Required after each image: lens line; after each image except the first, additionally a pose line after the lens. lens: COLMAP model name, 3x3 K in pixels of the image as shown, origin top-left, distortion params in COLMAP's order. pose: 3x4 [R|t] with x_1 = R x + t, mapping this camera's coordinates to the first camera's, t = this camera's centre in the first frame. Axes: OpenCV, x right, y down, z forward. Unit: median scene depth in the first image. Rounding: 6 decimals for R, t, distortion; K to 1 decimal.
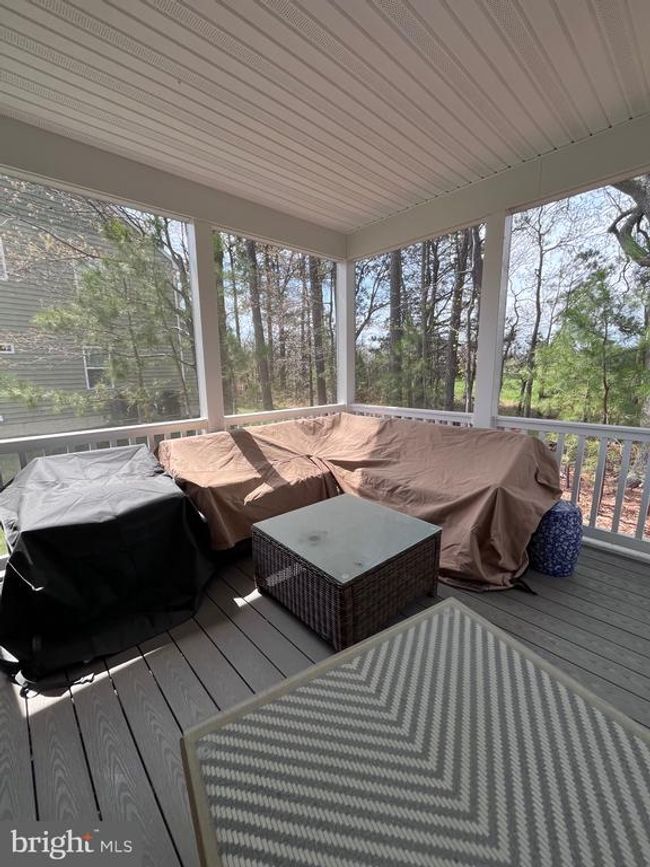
lens RADIAL K [[351.3, 0, 329.2], [0, 351.3, 436.1], [0, 0, 1]] dist [-0.007901, 0.000754]
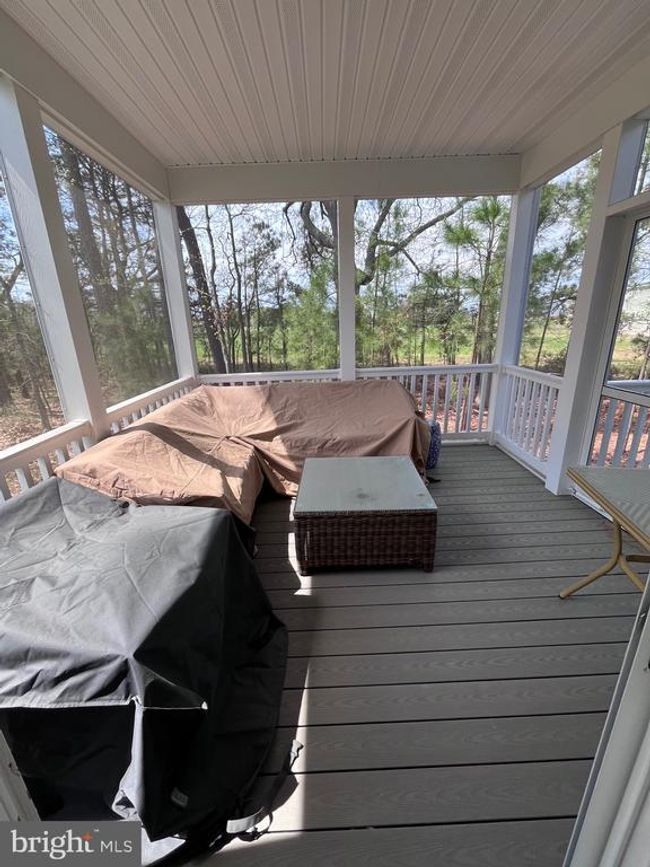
lens RADIAL K [[351.3, 0, 328.9], [0, 351.3, 432.6], [0, 0, 1]] dist [-0.007901, 0.000754]
pose [[0.667417, -0.235426, 0.706491, -0.554437], [0.163682, 0.971889, 0.169237, -0.069245], [-0.726473, 0.002688, 0.687189, 0.210852]]
